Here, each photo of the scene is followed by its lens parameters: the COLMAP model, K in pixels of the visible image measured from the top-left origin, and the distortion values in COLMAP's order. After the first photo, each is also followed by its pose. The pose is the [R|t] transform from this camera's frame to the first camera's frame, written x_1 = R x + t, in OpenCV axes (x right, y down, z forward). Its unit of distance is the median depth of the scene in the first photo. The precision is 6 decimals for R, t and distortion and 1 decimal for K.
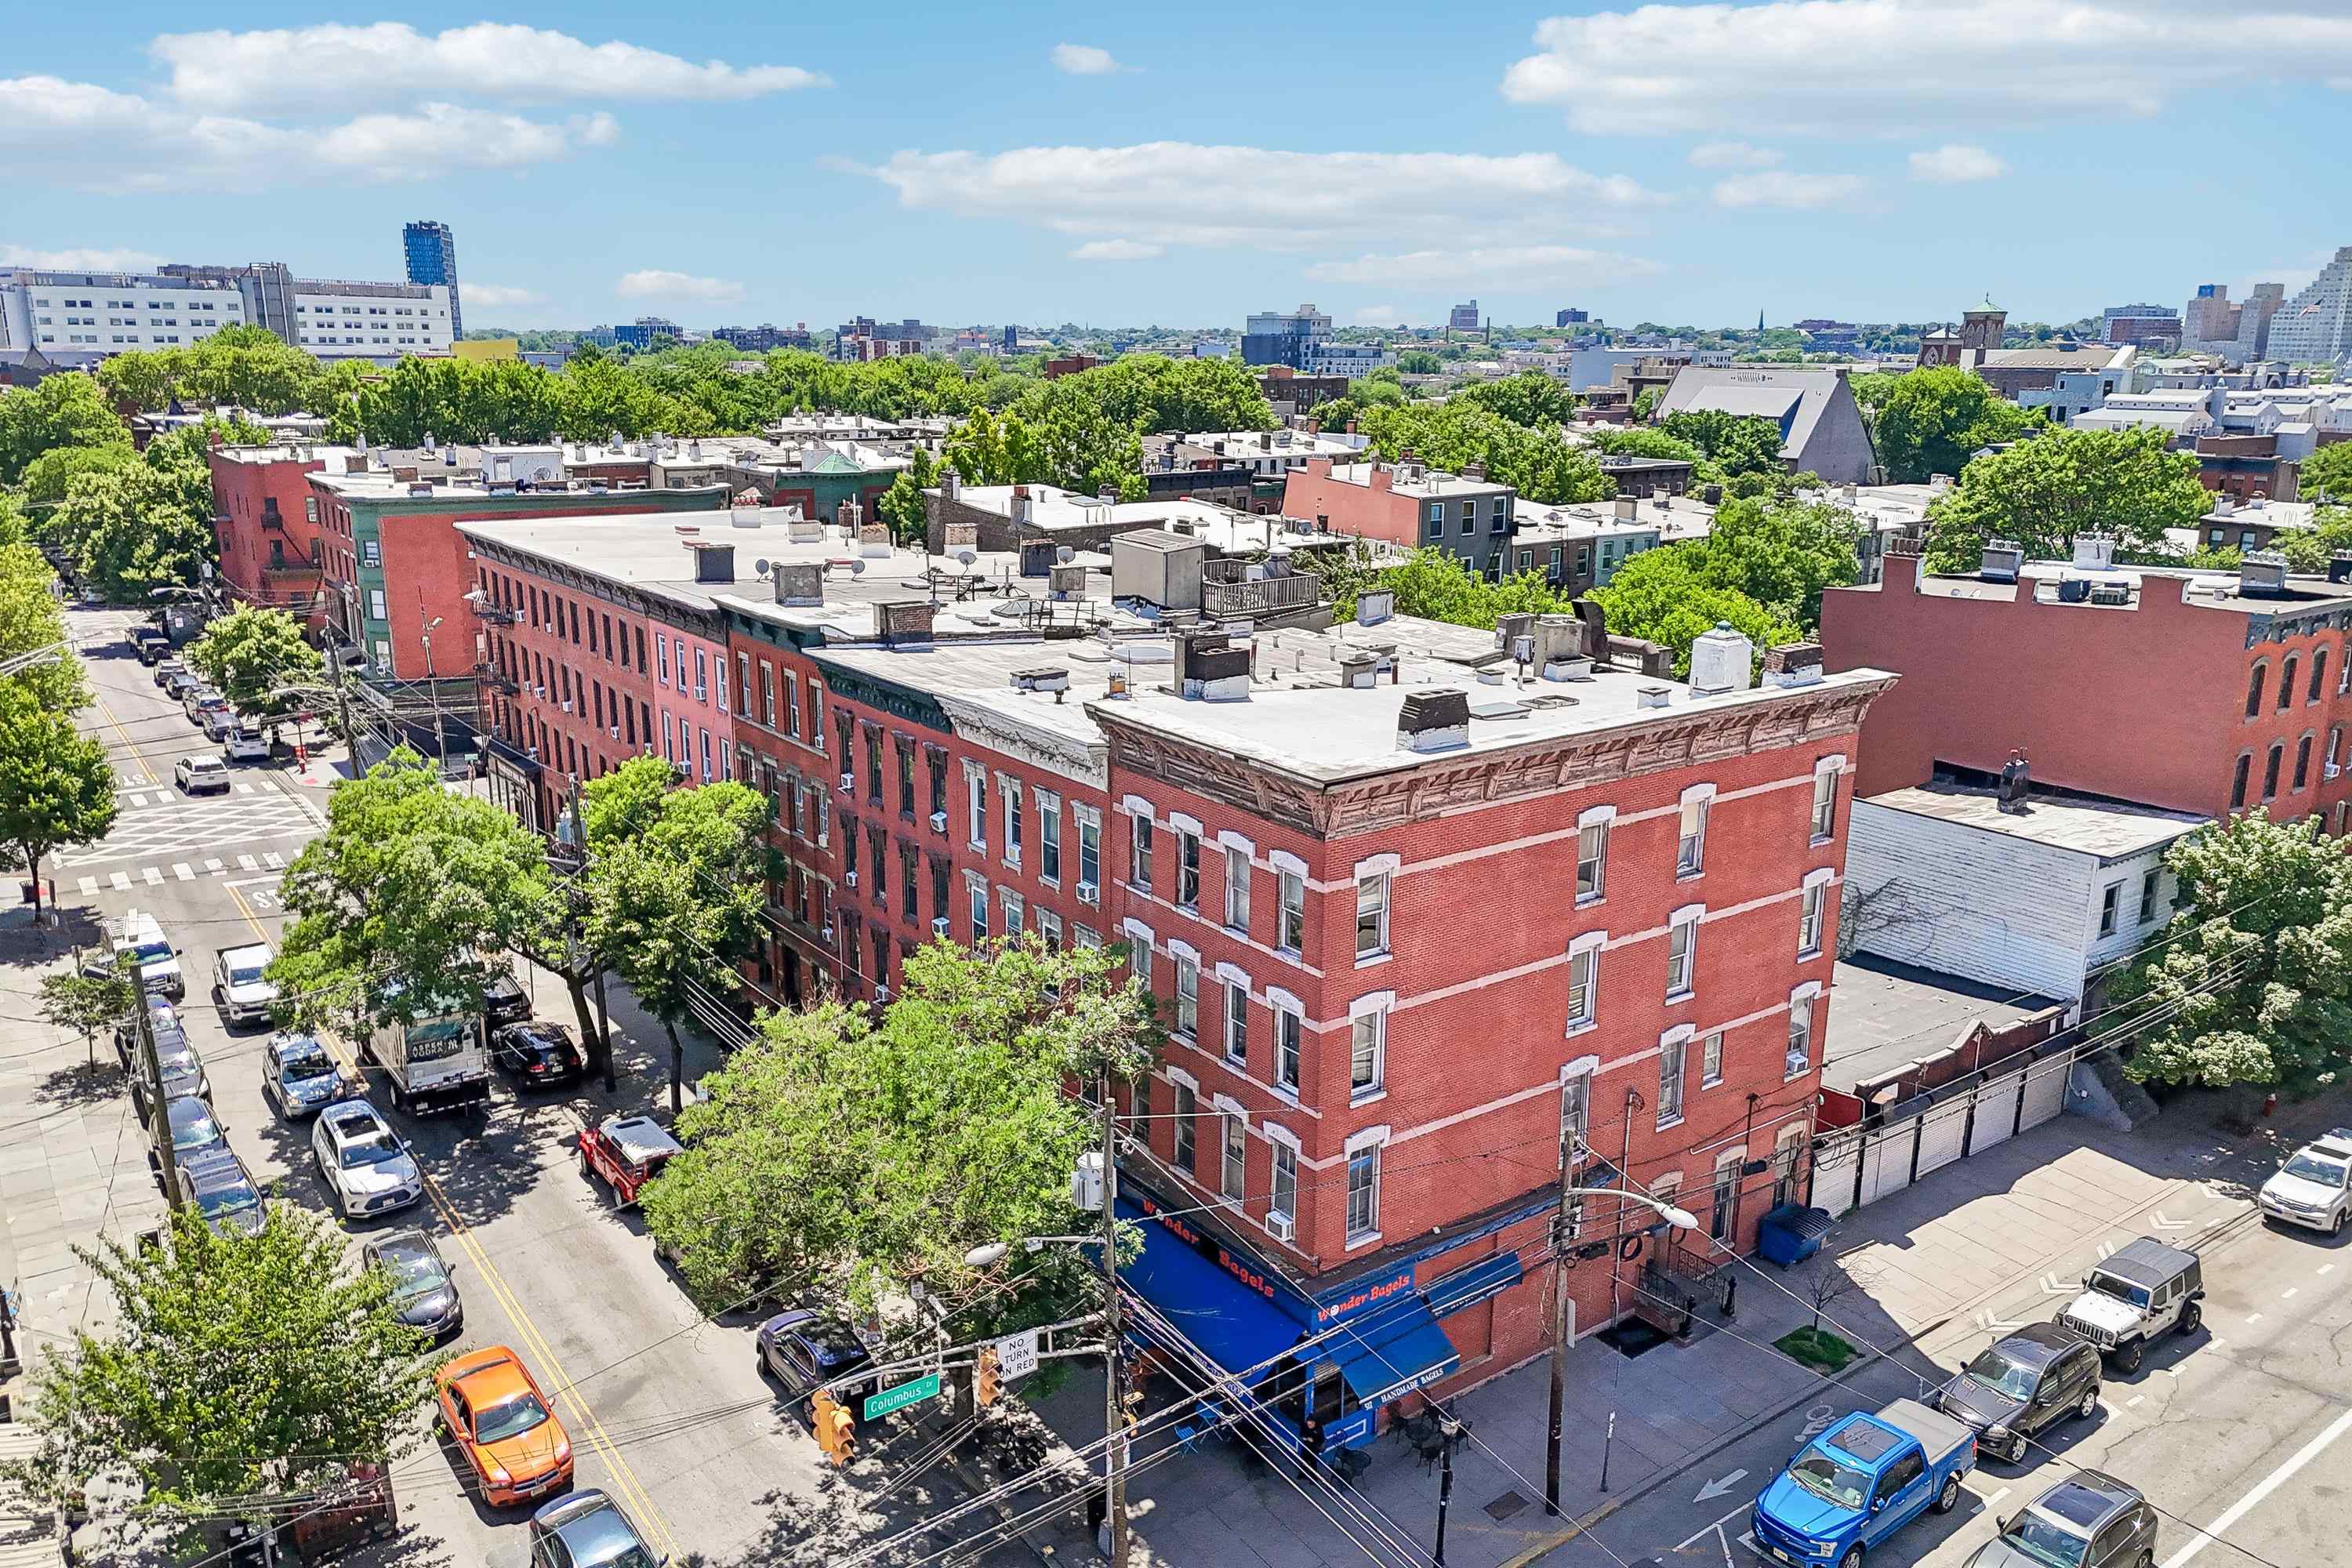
lens RADIAL K [[1727.8, 0, 1159.5], [0, 1727.8, 779.2], [0, 0, 1]] dist [0.092770, -0.083085]
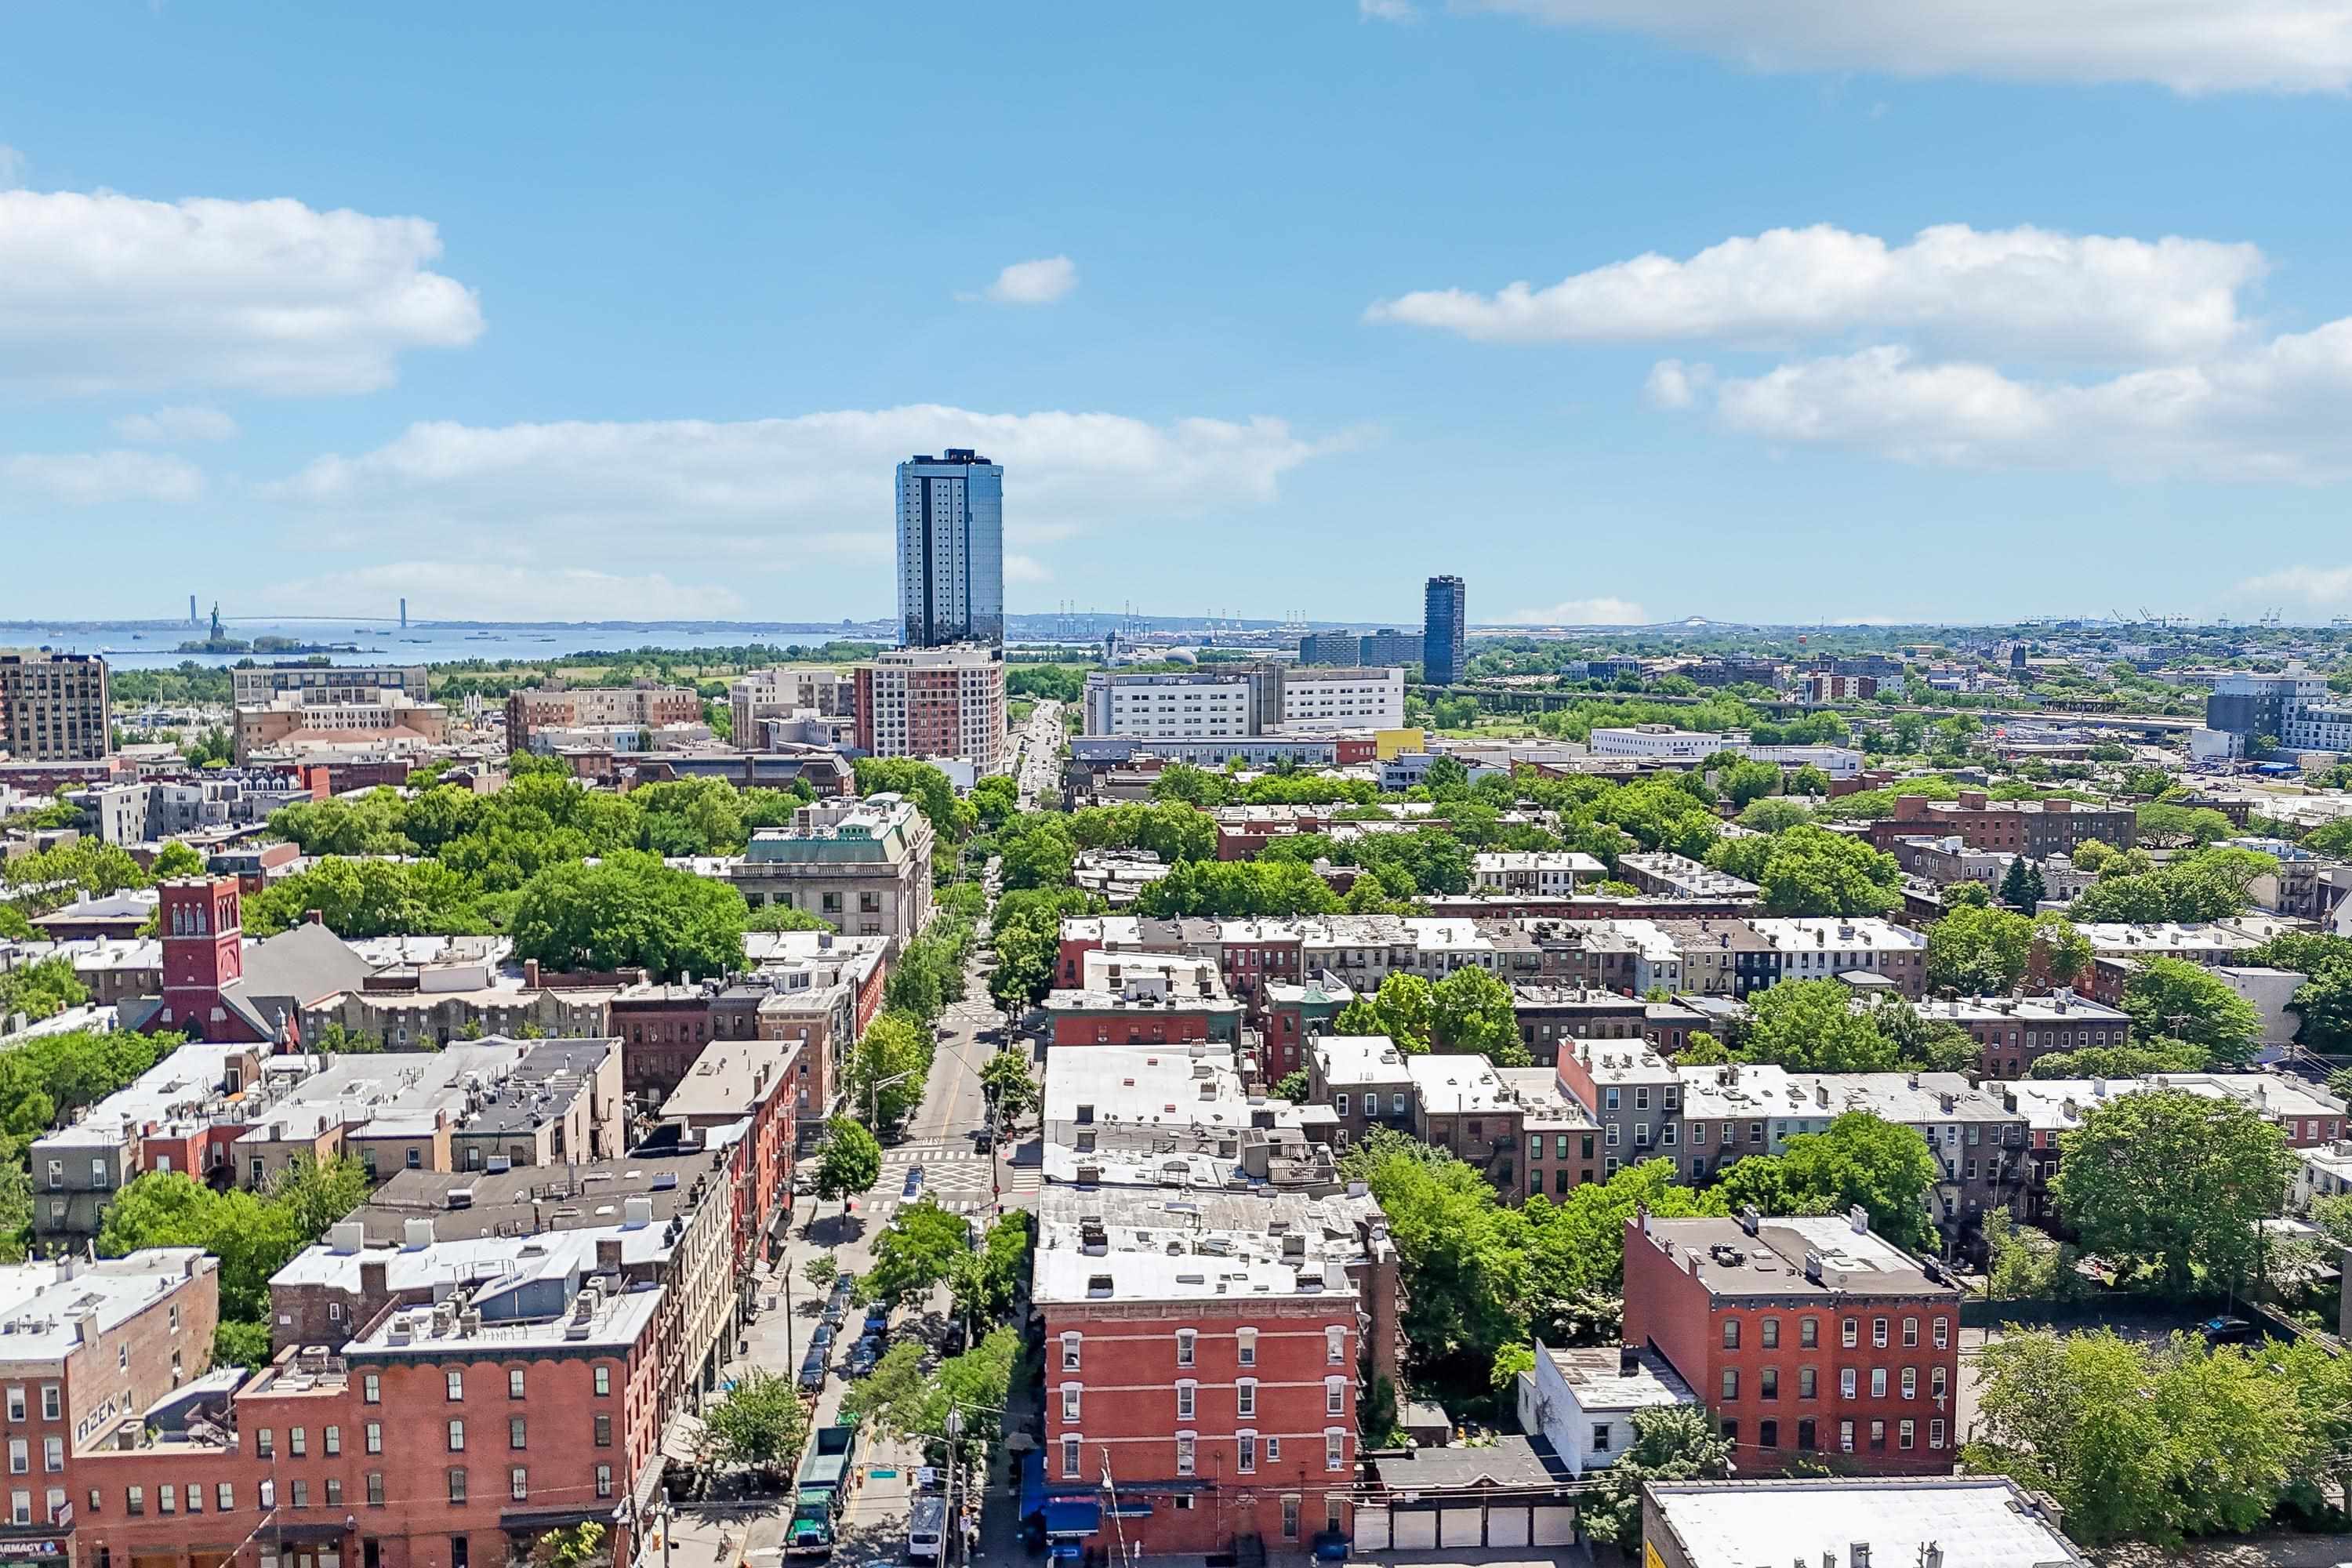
lens RADIAL K [[1731.5, 0, 1167.3], [0, 1731.5, 785.5], [0, 0, 1]] dist [0.095214, -0.113772]
pose [[0.842245, 0.045886, -0.537139, 1.201763], [-0.127828, 0.984954, -0.116296, -0.358979], [0.523721, 0.166612, 0.835438, -0.999029]]
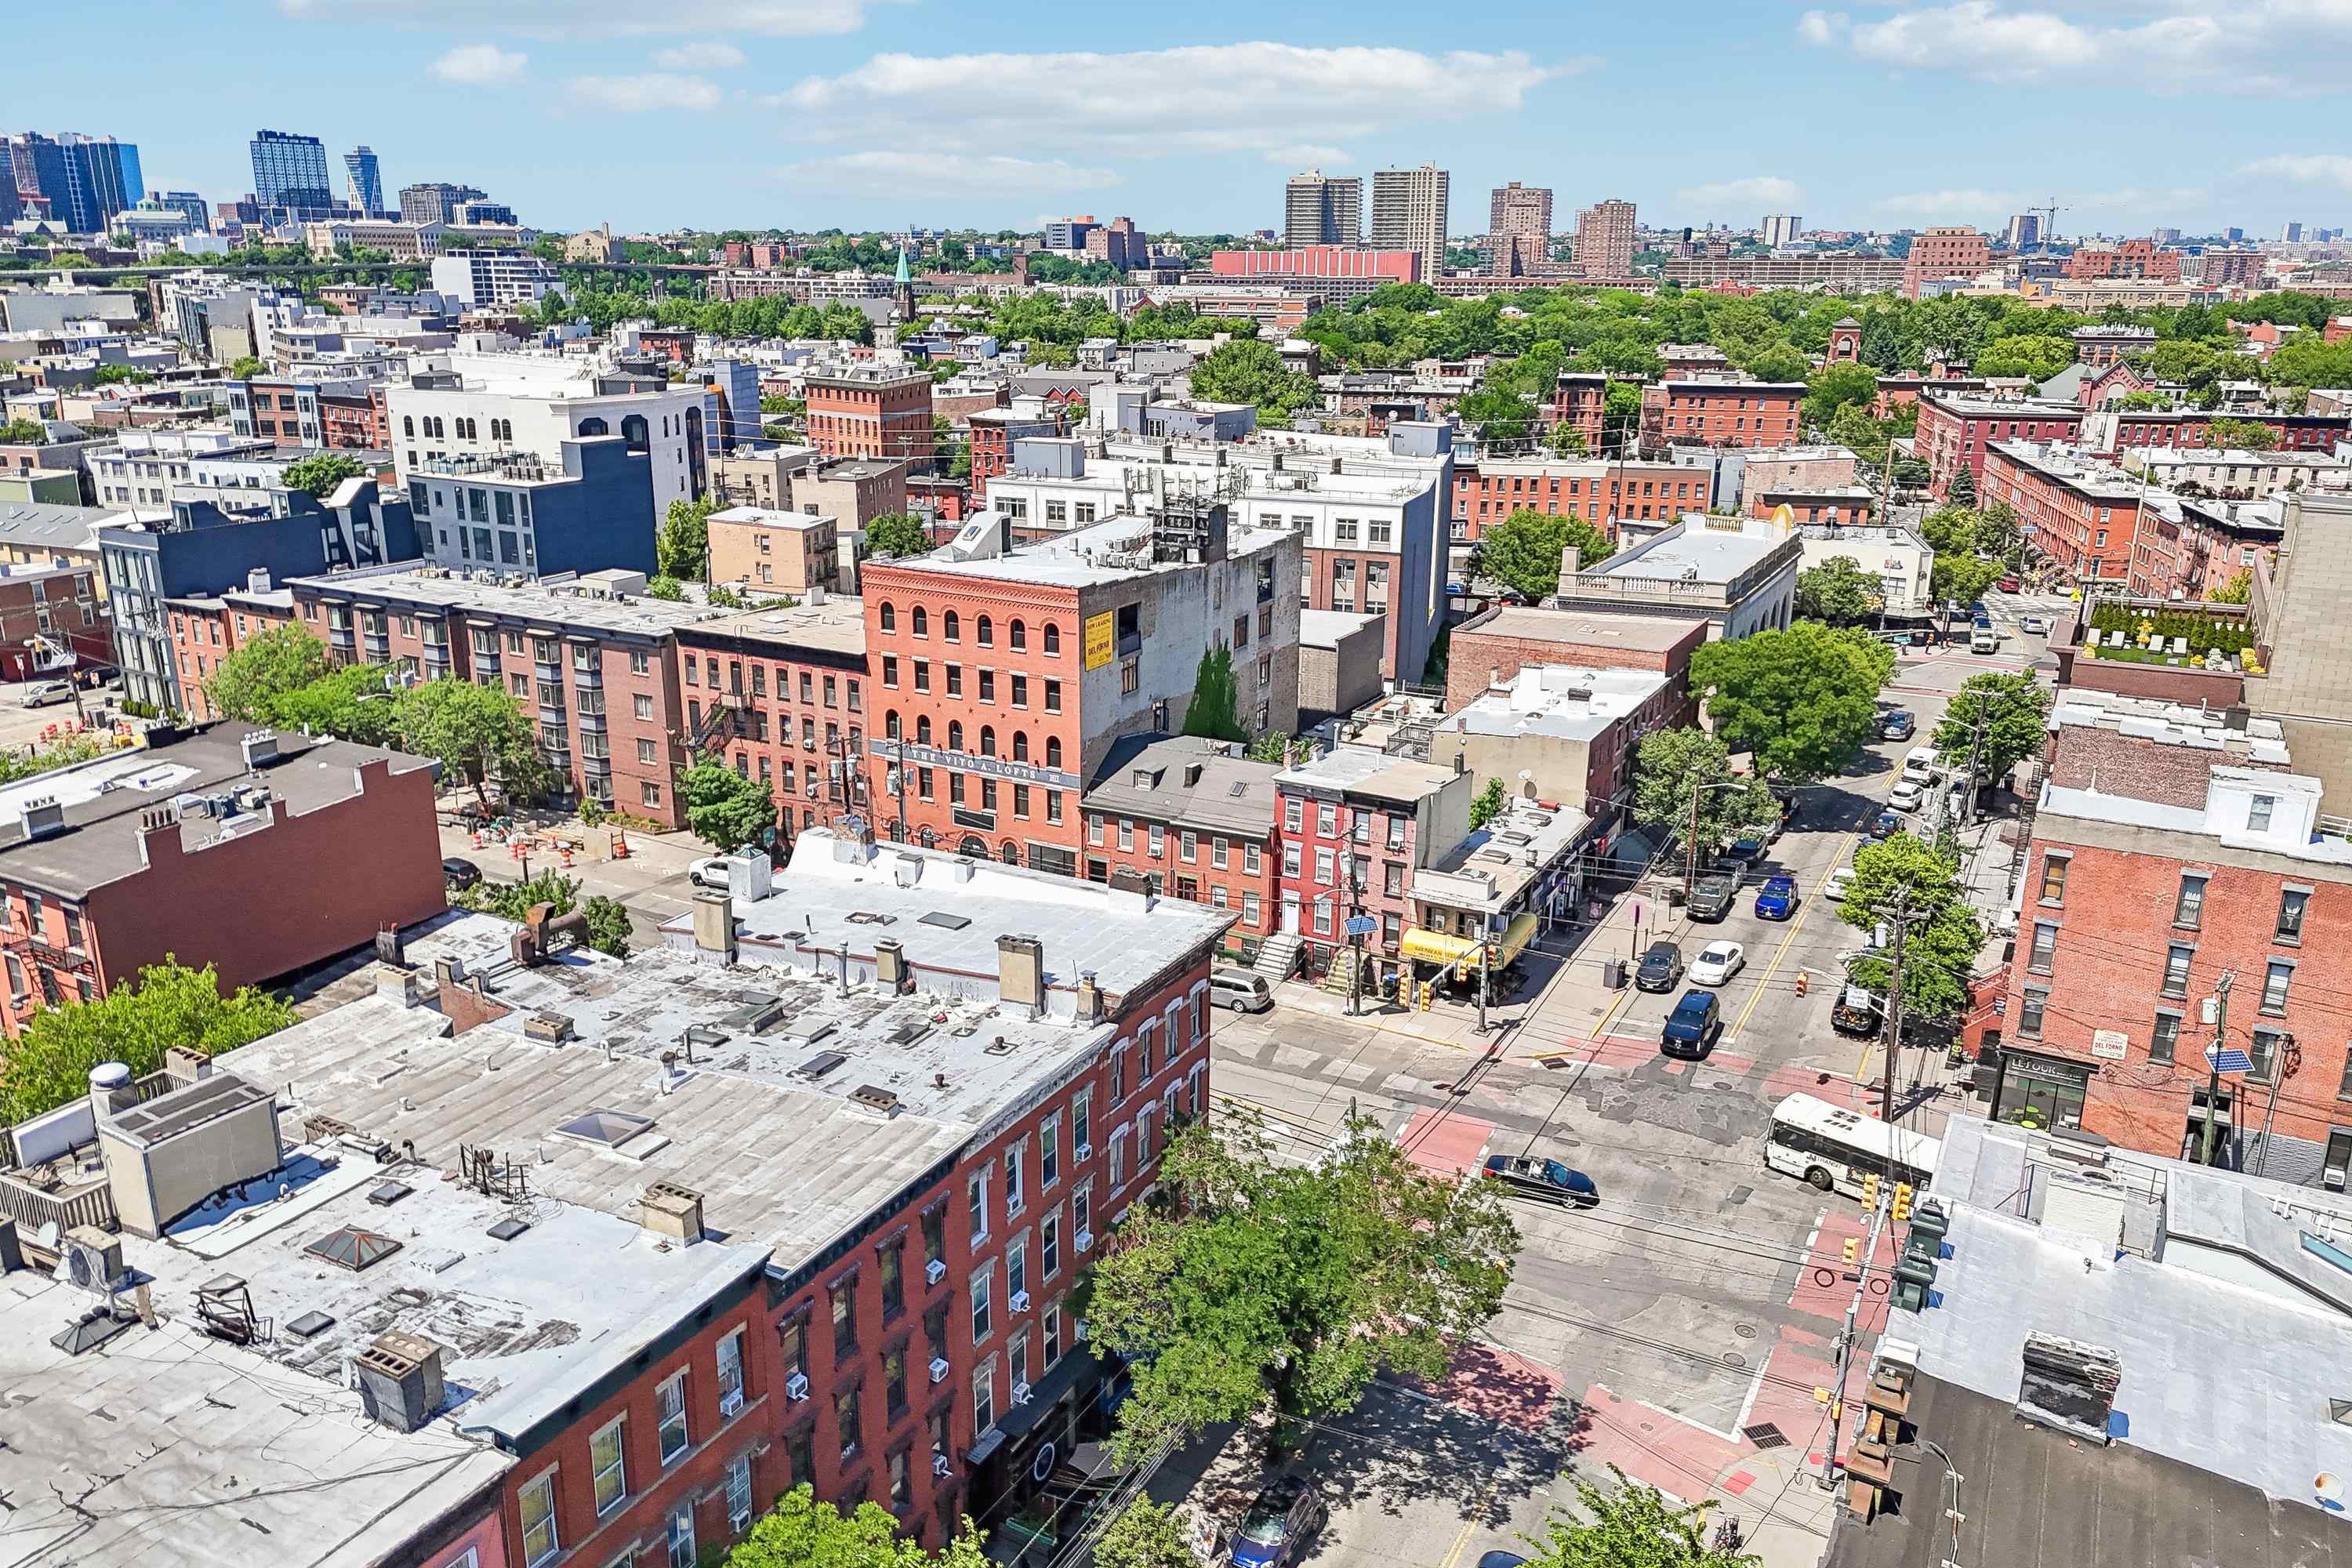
lens RADIAL K [[1731.5, 0, 1167.3], [0, 1731.5, 785.5], [0, 0, 1]] dist [0.095214, -0.113772]
pose [[-0.425158, -0.275383, 0.862210, -0.894579], [0.213142, 0.895342, 0.391066, -0.541713], [-0.879666, 0.350038, -0.321966, 1.023164]]
